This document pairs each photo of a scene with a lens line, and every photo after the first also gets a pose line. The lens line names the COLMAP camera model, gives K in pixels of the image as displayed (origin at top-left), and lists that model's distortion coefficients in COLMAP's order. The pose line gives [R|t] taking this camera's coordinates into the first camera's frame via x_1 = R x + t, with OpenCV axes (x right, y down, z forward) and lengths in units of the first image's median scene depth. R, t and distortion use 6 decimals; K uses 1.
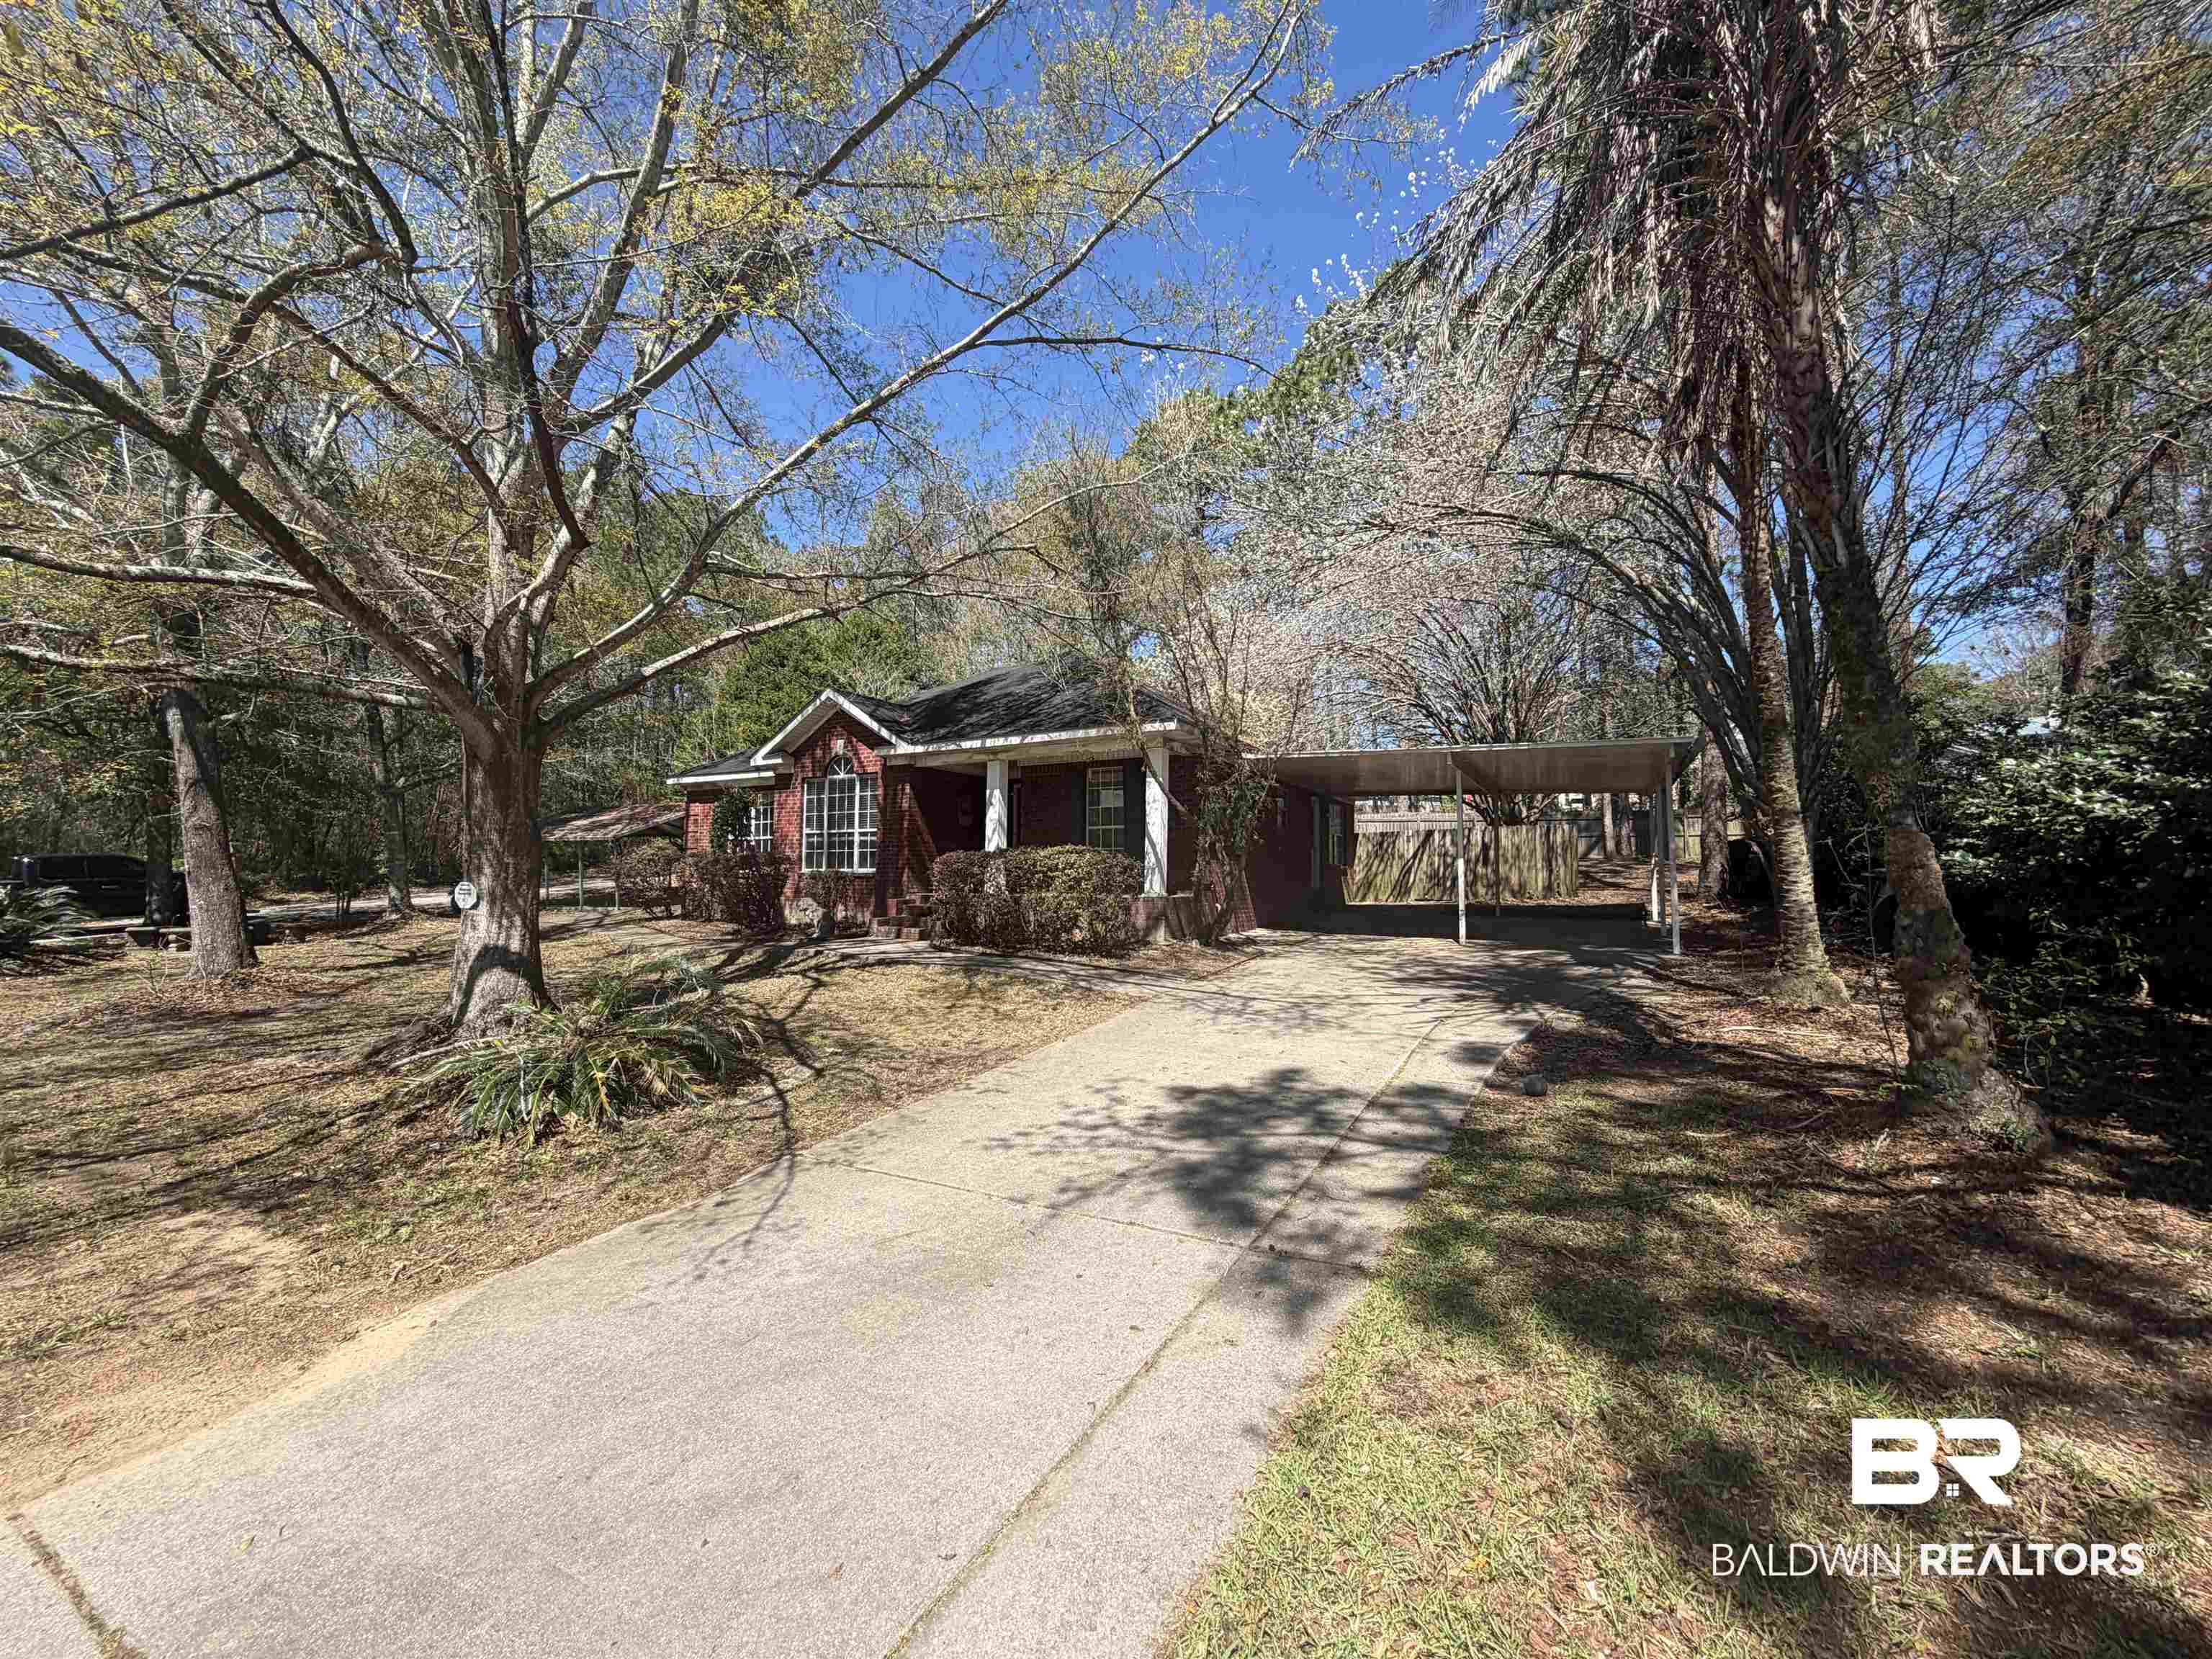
lens RADIAL K [[886.4, 0, 1095.7], [0, 886.4, 828.4], [0, 0, 1]] dist [0.000653, 0.000005]
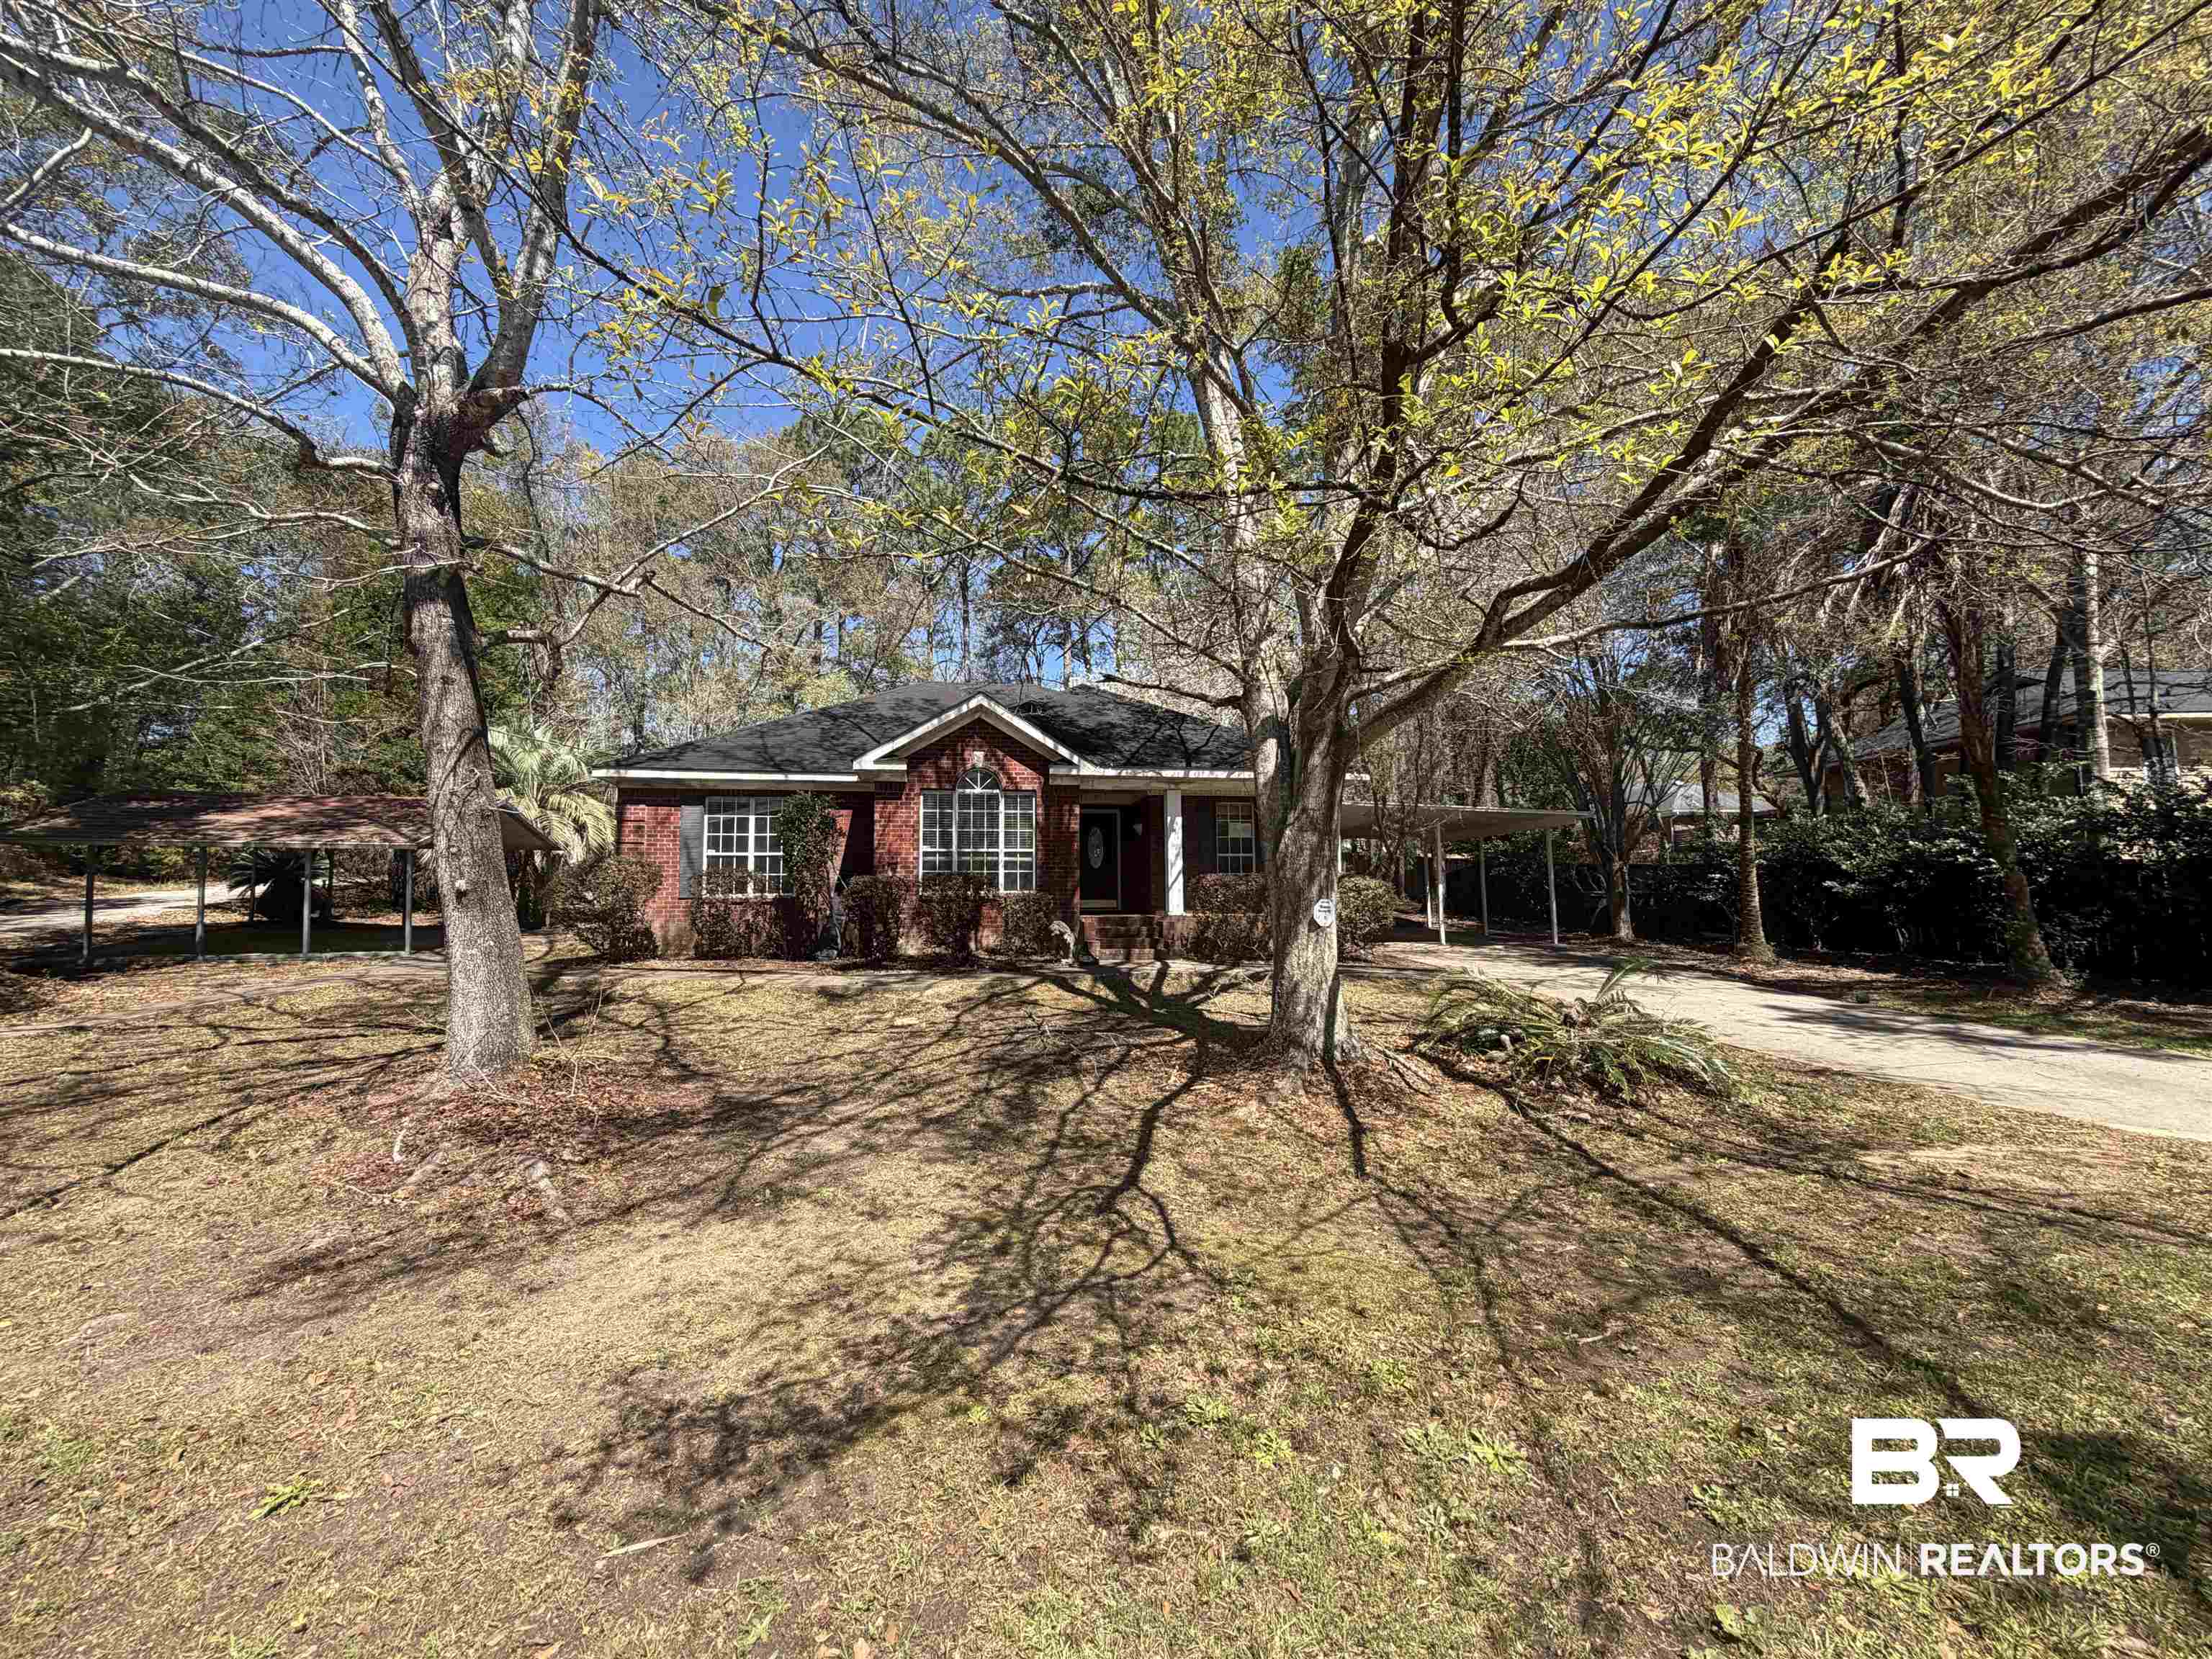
lens RADIAL K [[894.8, 0, 1106.0], [0, 894.8, 829.5], [0, 0, 1]] dist [0.009012, 0.000118]
pose [[0.777470, 0.048242, 0.627066, -0.778614], [-0.027750, 0.998714, -0.042428, 0.017507], [-0.628307, 0.015585, 0.777809, 0.193971]]
